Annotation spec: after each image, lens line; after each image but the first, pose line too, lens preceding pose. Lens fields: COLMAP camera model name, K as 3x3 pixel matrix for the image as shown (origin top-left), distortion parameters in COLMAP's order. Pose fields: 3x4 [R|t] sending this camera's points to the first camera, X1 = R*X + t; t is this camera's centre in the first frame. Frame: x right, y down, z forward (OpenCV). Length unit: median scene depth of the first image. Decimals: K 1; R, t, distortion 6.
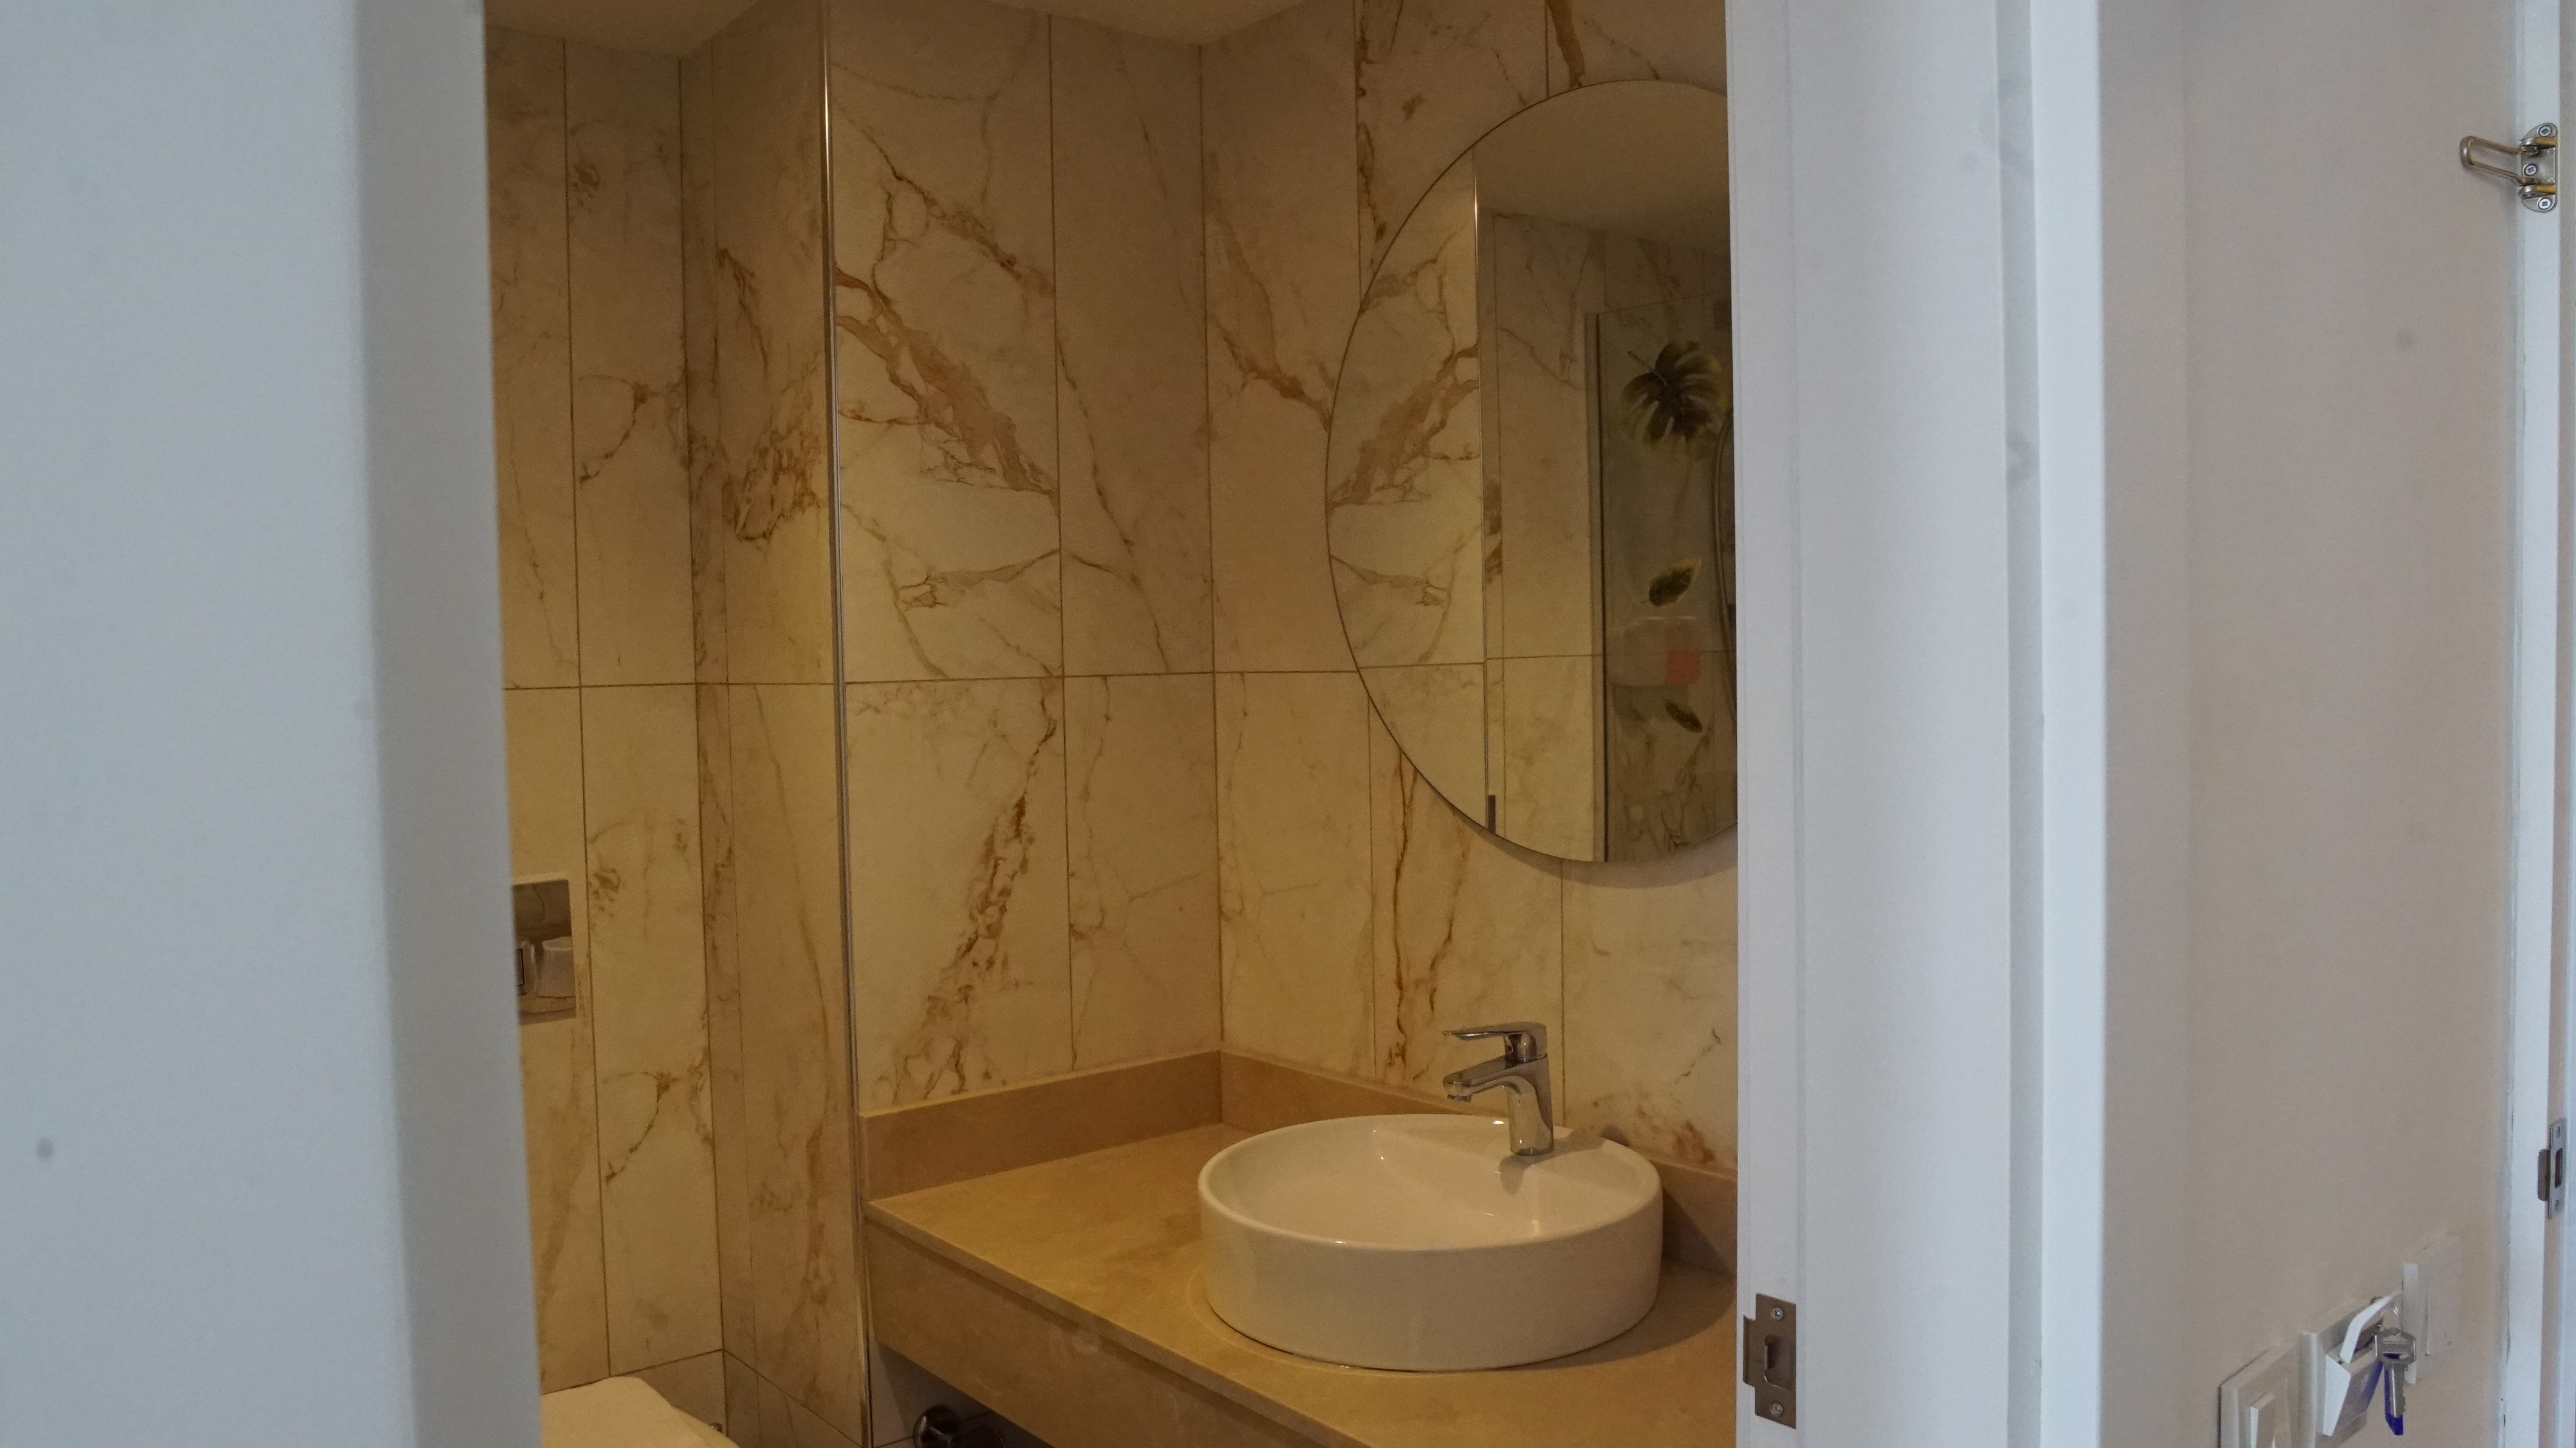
lens RADIAL K [[1835.6, 0, 1298.7], [0, 1835.6, 717.5], [0, 0, 1]] dist [-0.068800, 0.017907]
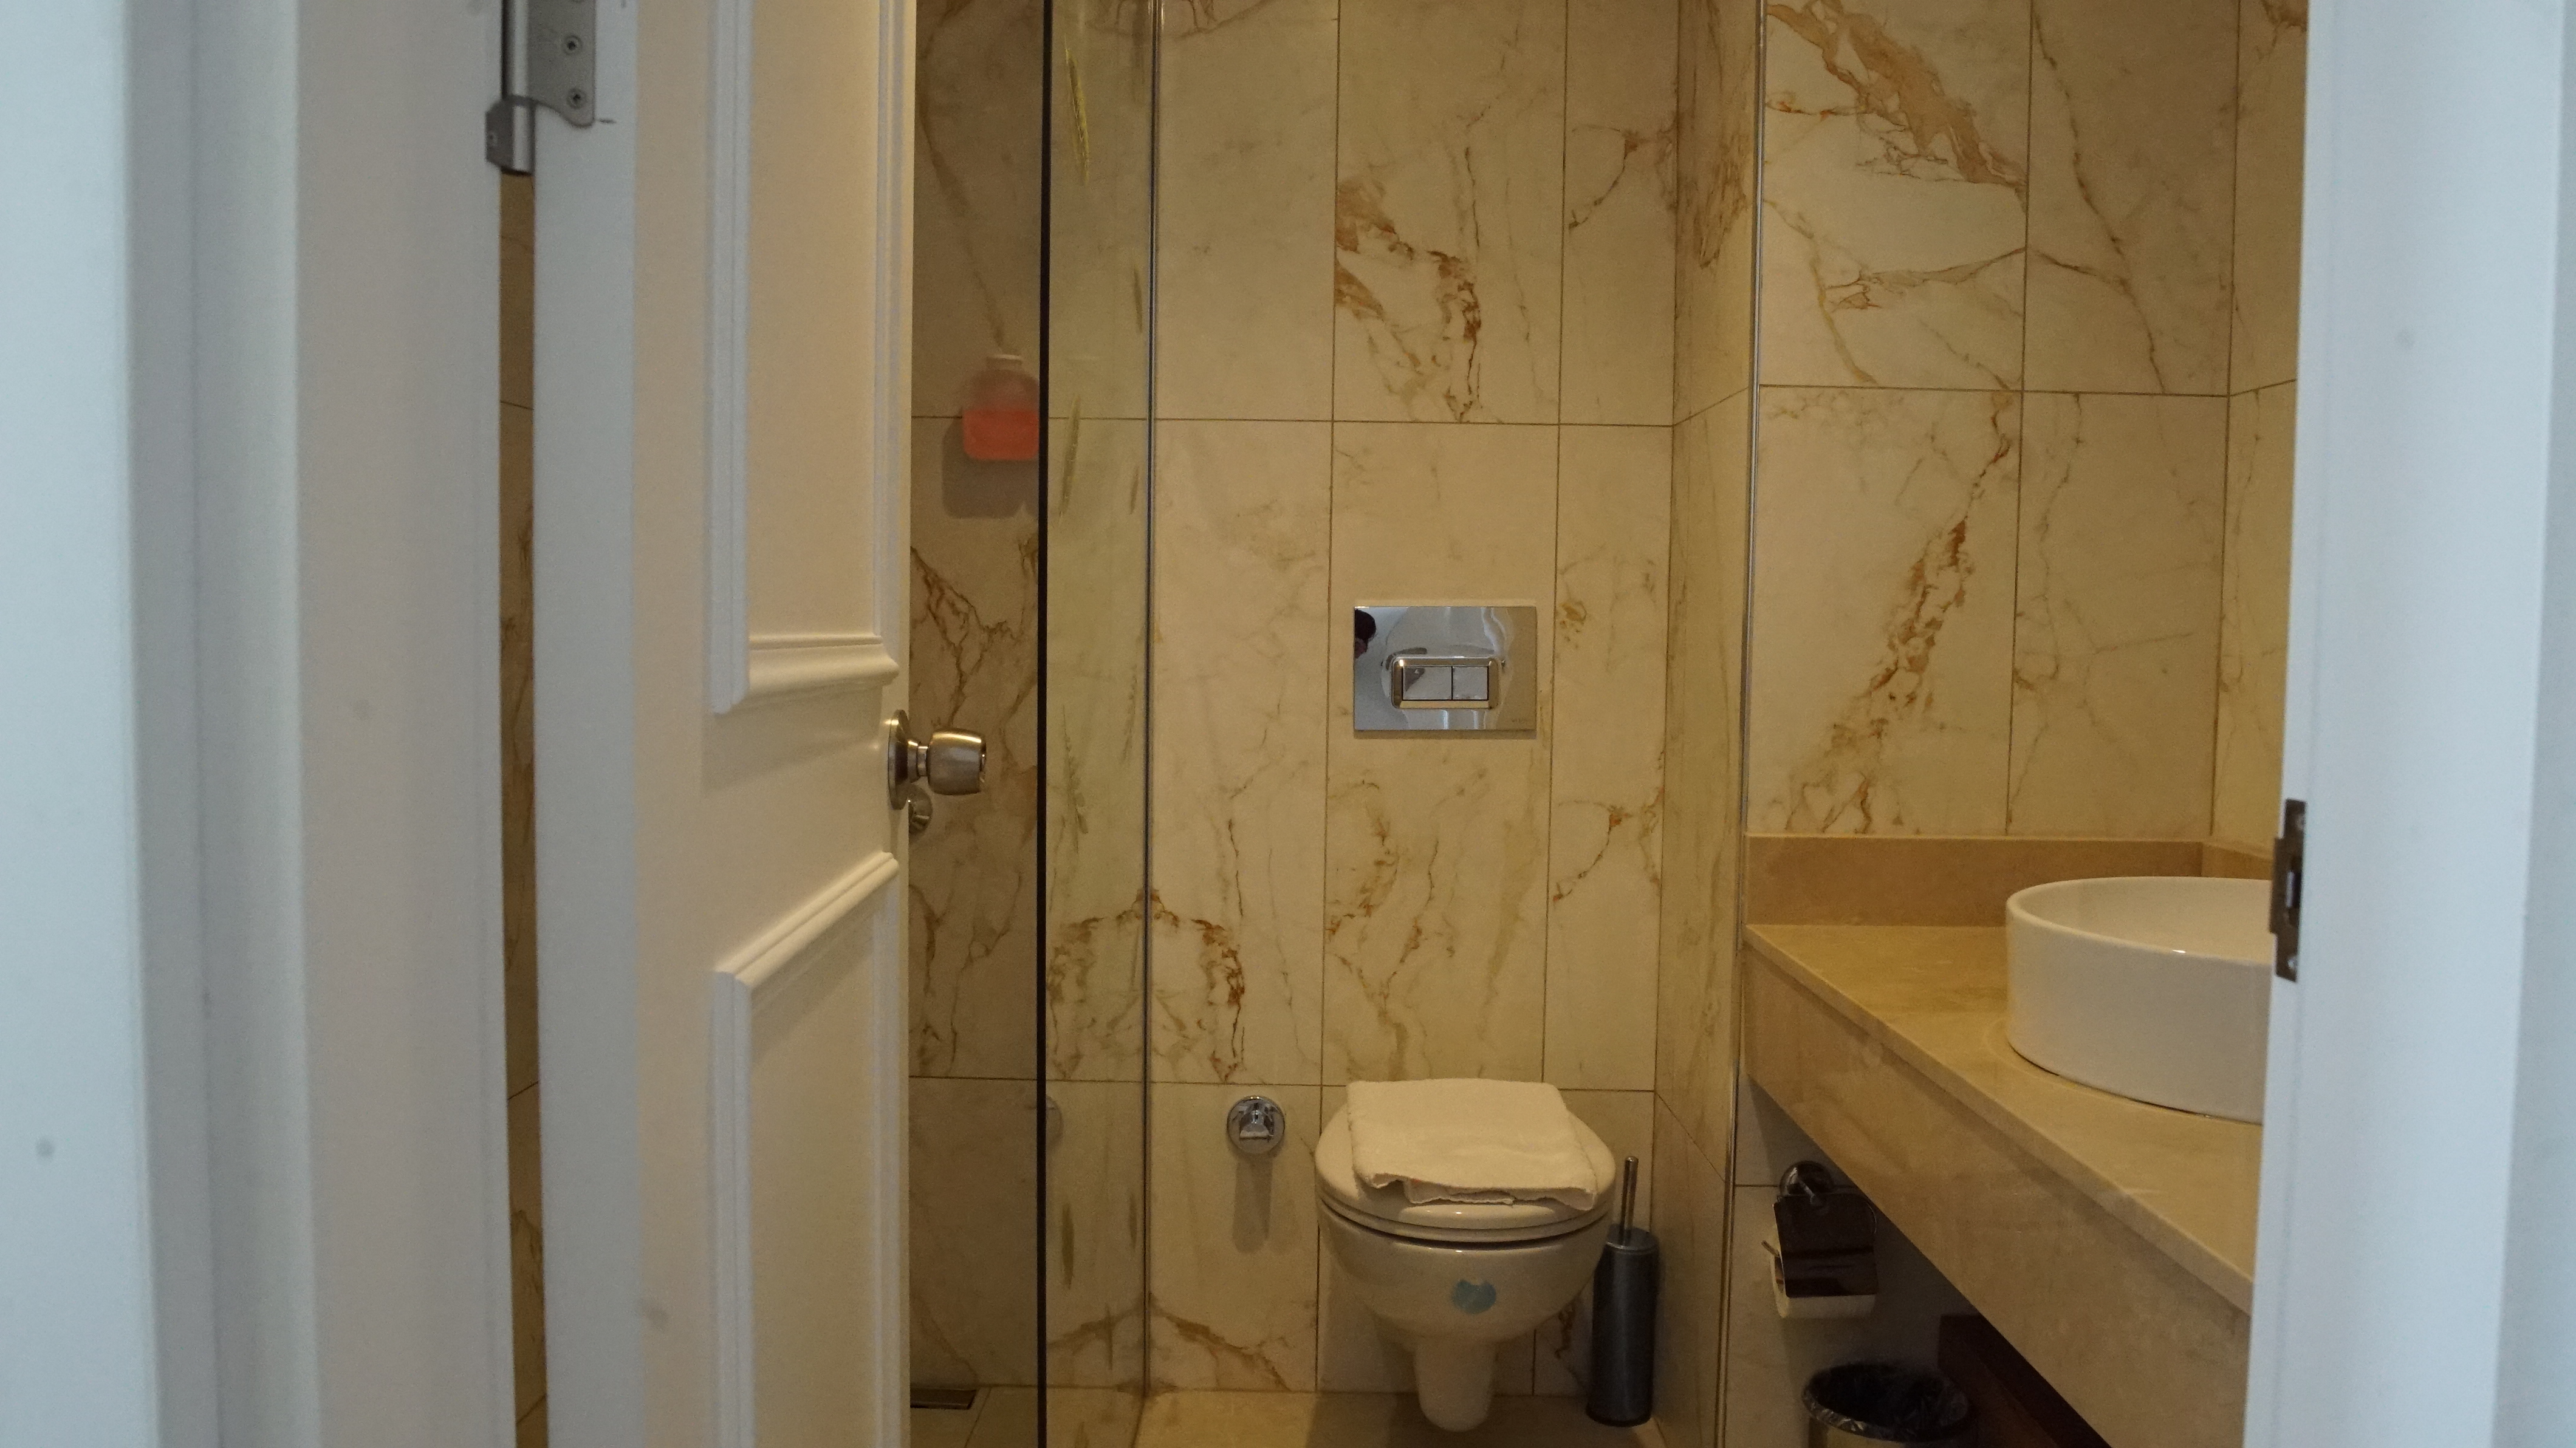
lens RADIAL K [[1835.6, 0, 1287.8], [0, 1835.6, 722.5], [0, 0, 1]] dist [-0.068800, 0.017907]
pose [[0.759811, 0.064994, -0.646887, 0.182845], [-0.054268, 0.997859, 0.036515, 0.127233], [0.647875, 0.007361, 0.761711, 0.099057]]
